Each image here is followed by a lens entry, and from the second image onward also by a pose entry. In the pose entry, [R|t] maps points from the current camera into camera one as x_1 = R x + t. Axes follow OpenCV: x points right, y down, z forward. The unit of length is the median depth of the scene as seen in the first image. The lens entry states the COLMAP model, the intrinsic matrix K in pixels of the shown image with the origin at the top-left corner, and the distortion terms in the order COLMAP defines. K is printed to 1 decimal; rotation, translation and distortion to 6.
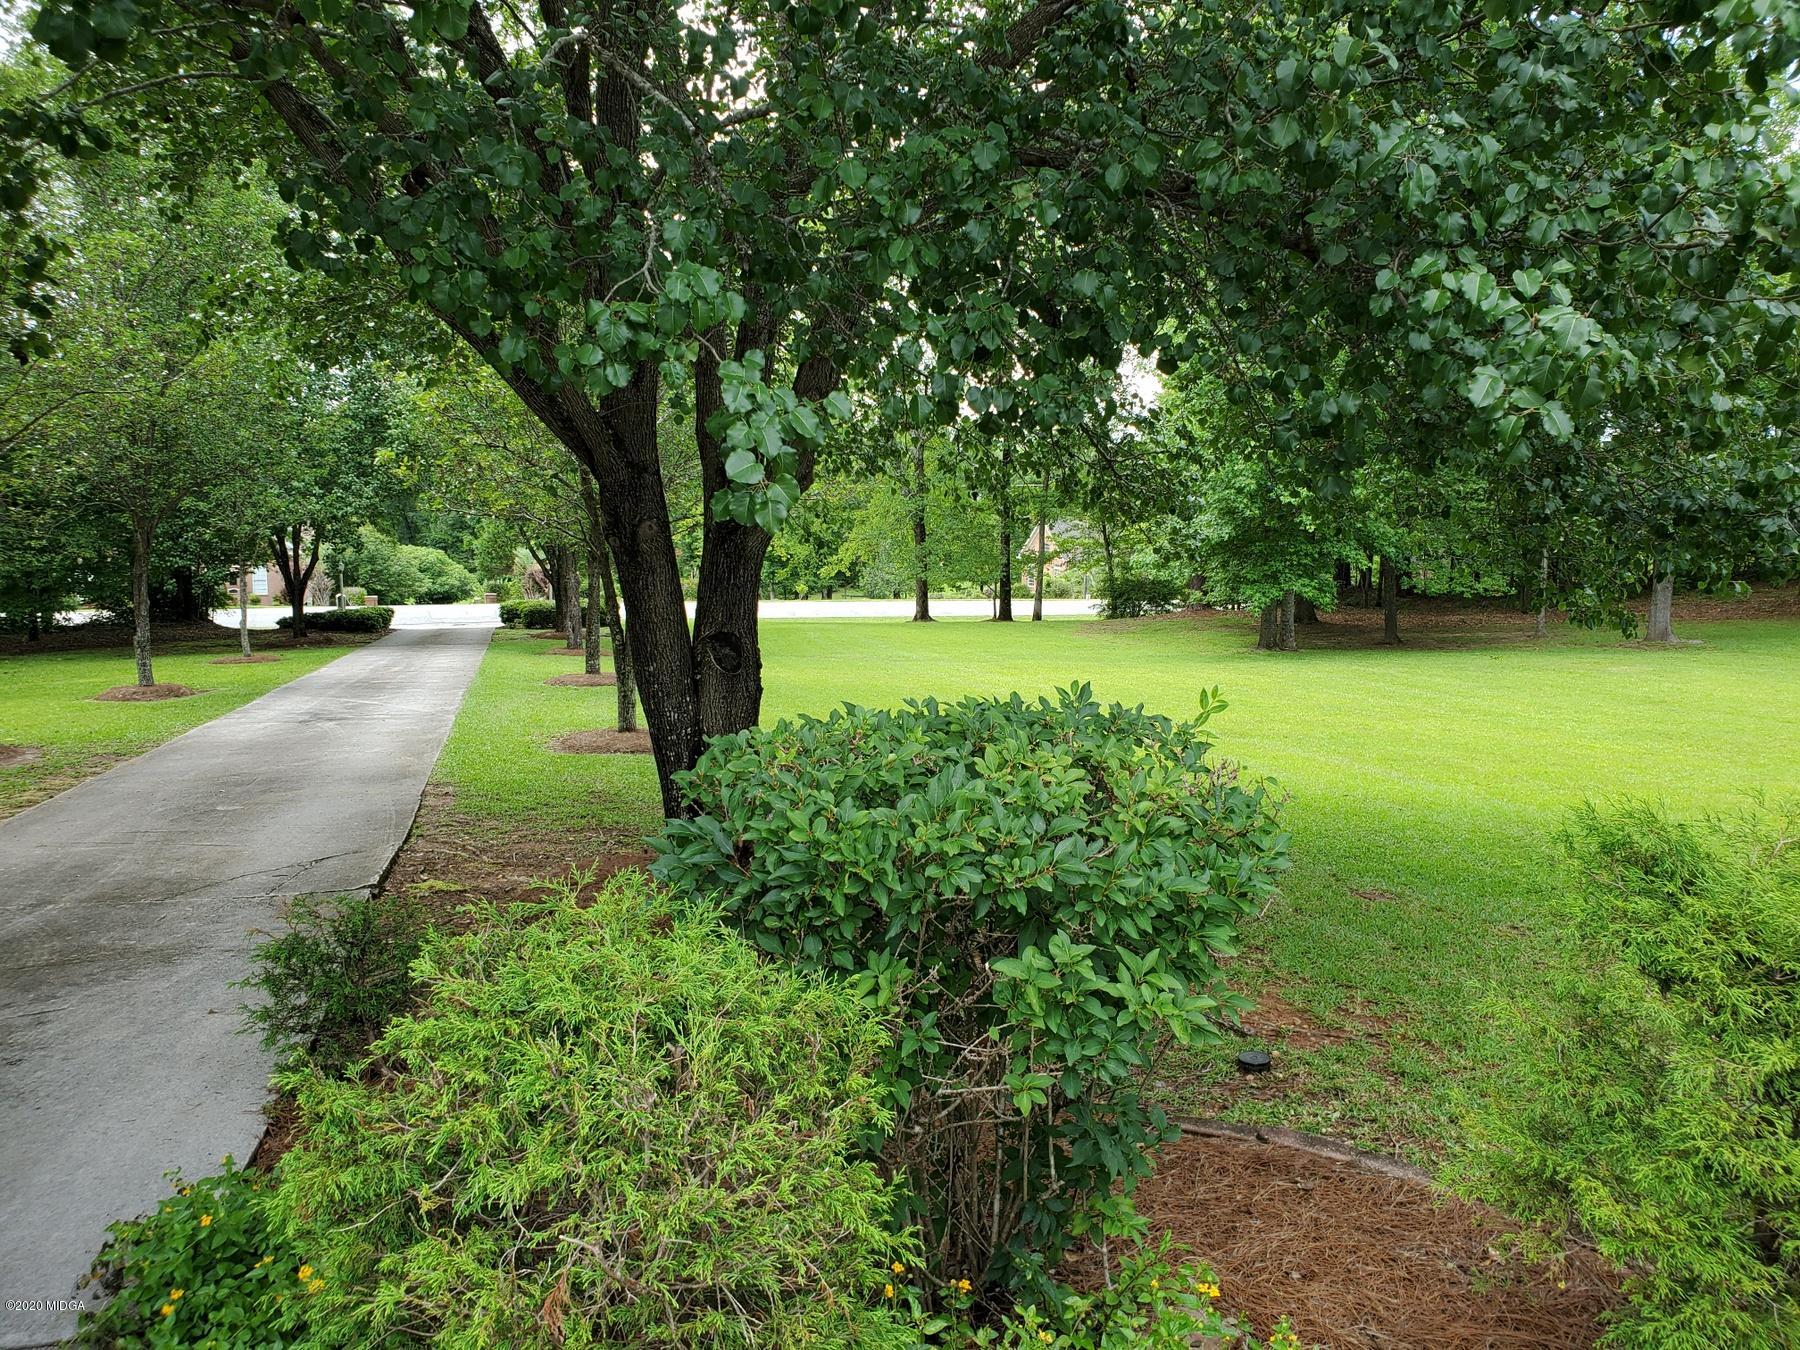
lens RADIAL K [[1398.7, 0, 892.1], [0, 1398.7, 673.4], [0, 0, 1]] dist [0.042970, -0.031752]
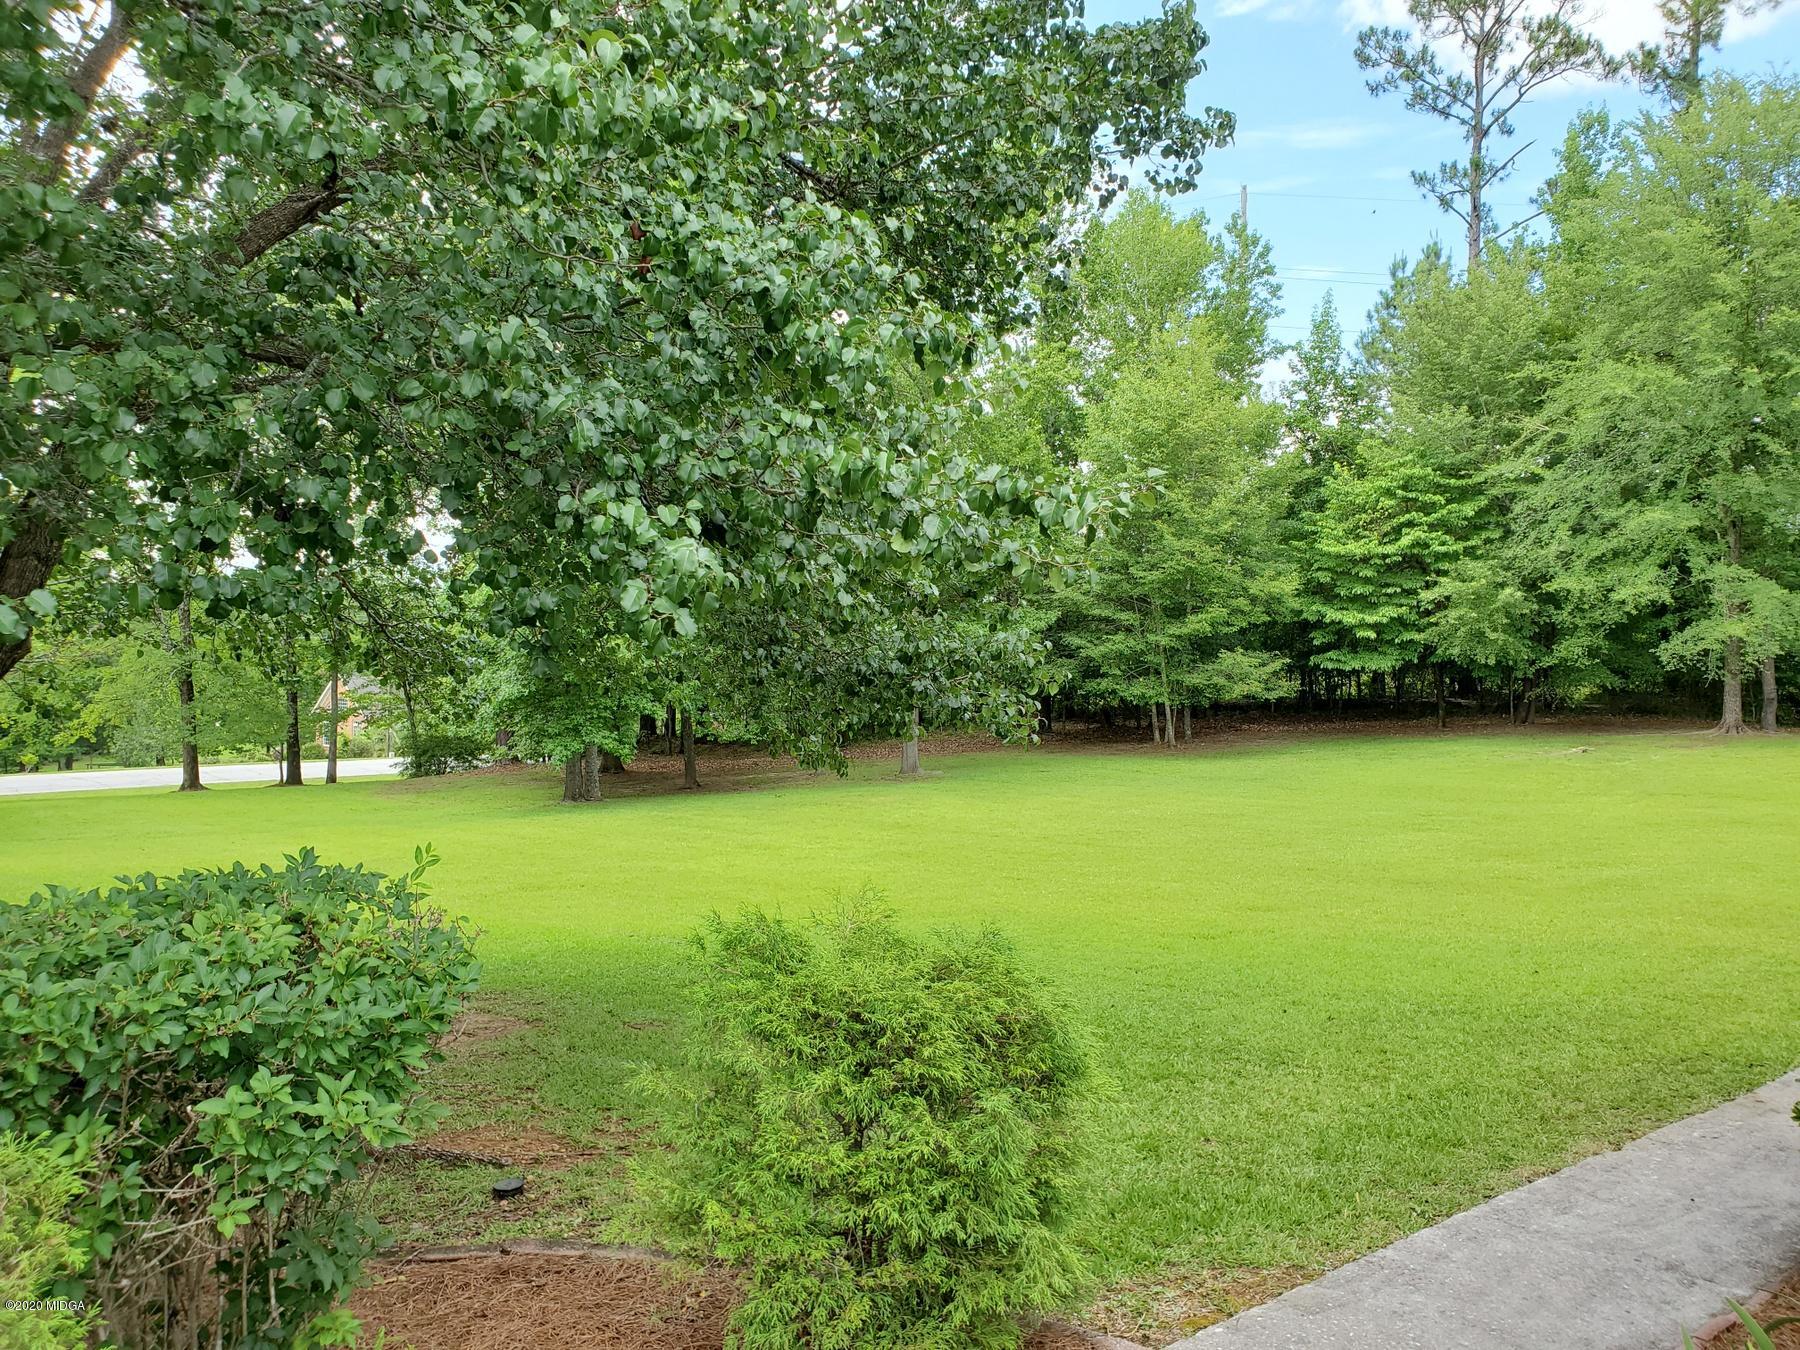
lens RADIAL K [[1398.7, 0, 909.1], [0, 1398.7, 676.4], [0, 0, 1]] dist [0.042970, -0.031752]
pose [[0.881298, -0.012704, 0.472389, 0.019009], [0.062589, 0.993970, -0.090037, 0.000923], [-0.468397, 0.108916, 0.876779, -0.127526]]
